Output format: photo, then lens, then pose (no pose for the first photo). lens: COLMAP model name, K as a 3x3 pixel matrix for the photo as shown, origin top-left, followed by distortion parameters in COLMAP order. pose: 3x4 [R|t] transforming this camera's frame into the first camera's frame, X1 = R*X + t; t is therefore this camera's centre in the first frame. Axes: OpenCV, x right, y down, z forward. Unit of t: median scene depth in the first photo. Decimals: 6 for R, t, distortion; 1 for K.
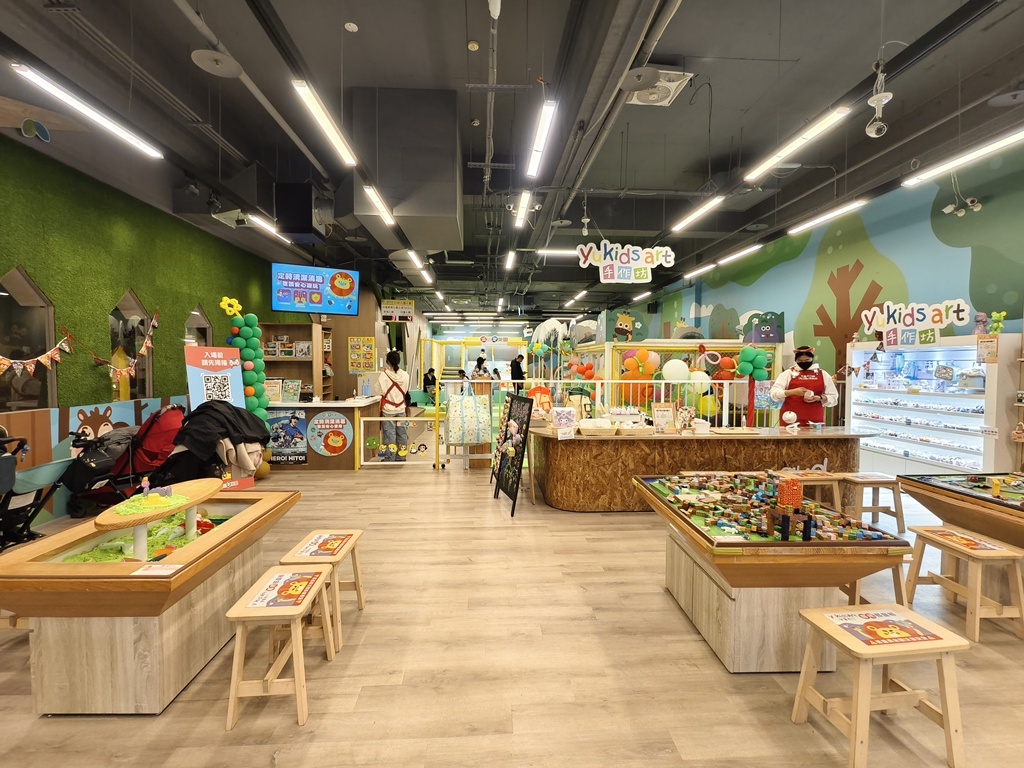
lens RADIAL K [[468.9, 0, 510.1], [0, 468.9, 385.7], [0, 0, 1]] dist [-0.003515, 0.001266]
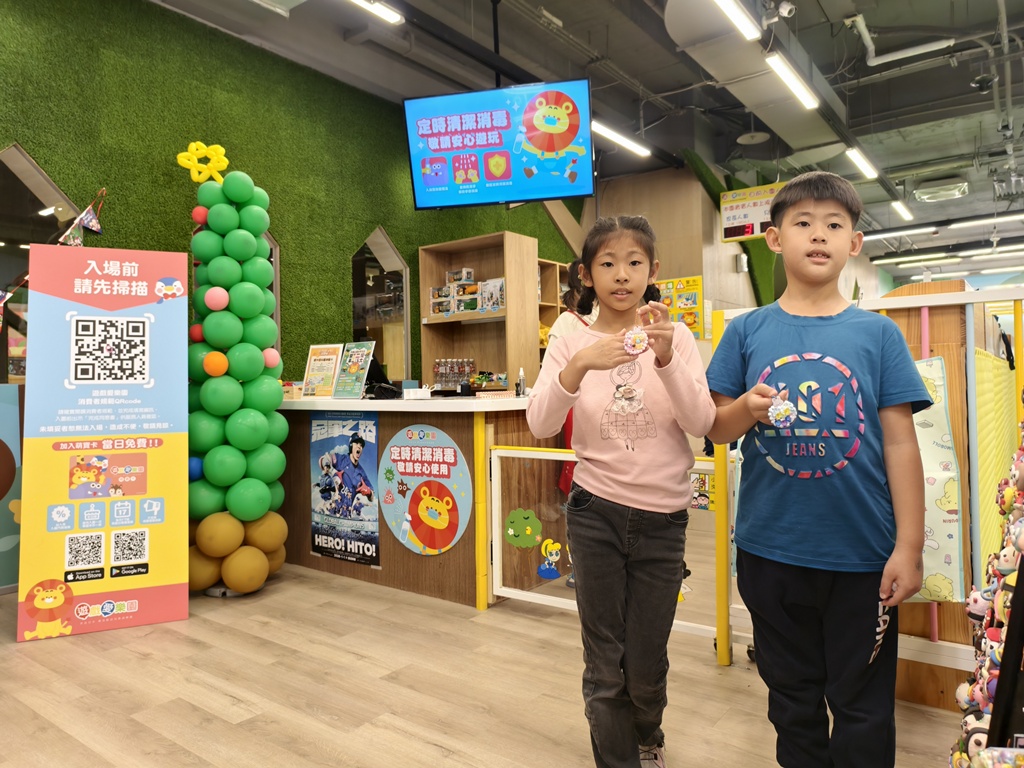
lens RADIAL K [[707.3, 0, 516.0], [0, 707.3, 369.4], [0, 0, 1]] dist [-0.004144, -0.004066]
pose [[0.765710, -0.031885, -0.642396, 0.009549], [-0.006891, 0.998306, -0.057764, 0.043486], [0.643150, 0.048657, 0.764193, 0.639924]]
